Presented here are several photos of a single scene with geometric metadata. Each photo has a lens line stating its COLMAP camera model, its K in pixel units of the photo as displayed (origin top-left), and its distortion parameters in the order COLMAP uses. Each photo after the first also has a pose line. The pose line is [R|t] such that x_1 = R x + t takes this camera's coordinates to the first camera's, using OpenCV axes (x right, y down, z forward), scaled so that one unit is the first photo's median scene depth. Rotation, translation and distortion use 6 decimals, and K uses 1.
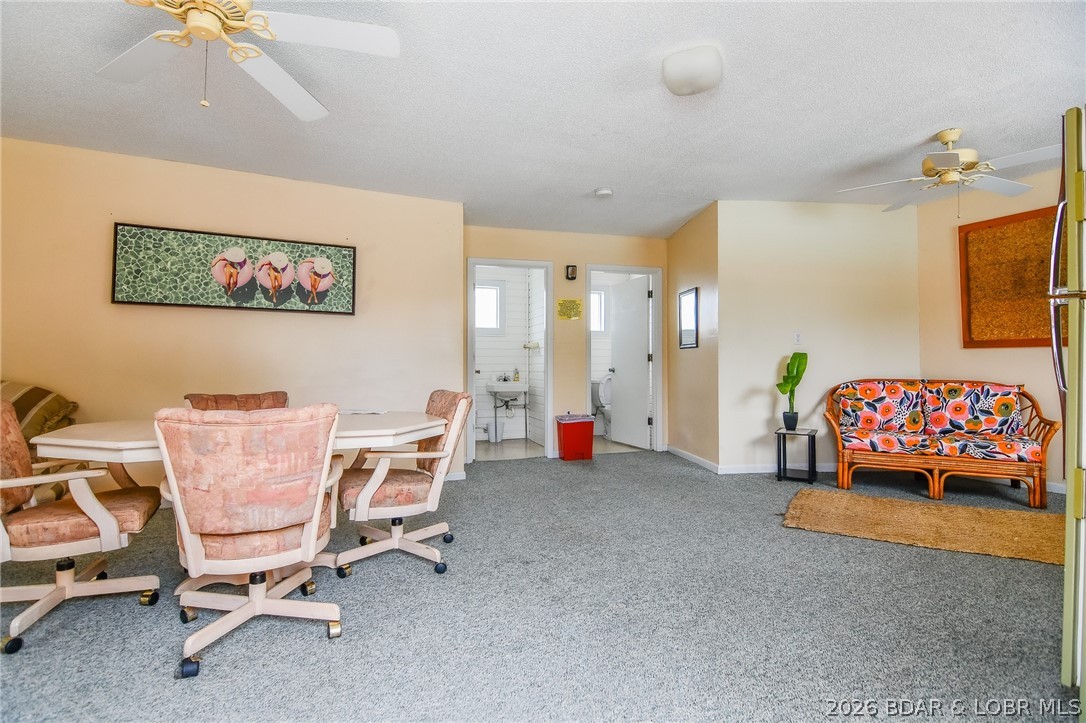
lens RADIAL K [[543.1, 0, 528.4], [0, 543.1, 358.8], [0, 0, 1]] dist [-0.021956, -0.000462]
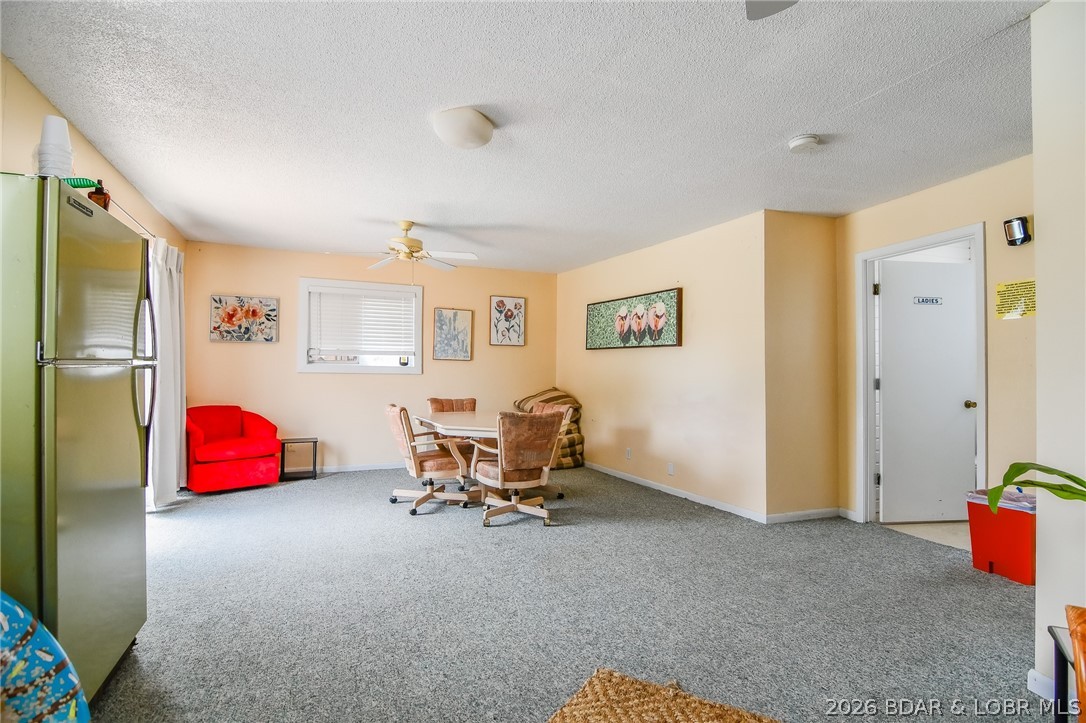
lens RADIAL K [[543.1, 0, 528.4], [0, 543.1, 358.8], [0, 0, 1]] dist [-0.021956, -0.000462]
pose [[-0.034643, -0.022622, -0.999144, 0.912972], [0.002836, 0.999738, -0.022734, -0.030655], [0.999396, -0.003622, -0.034570, 0.773785]]
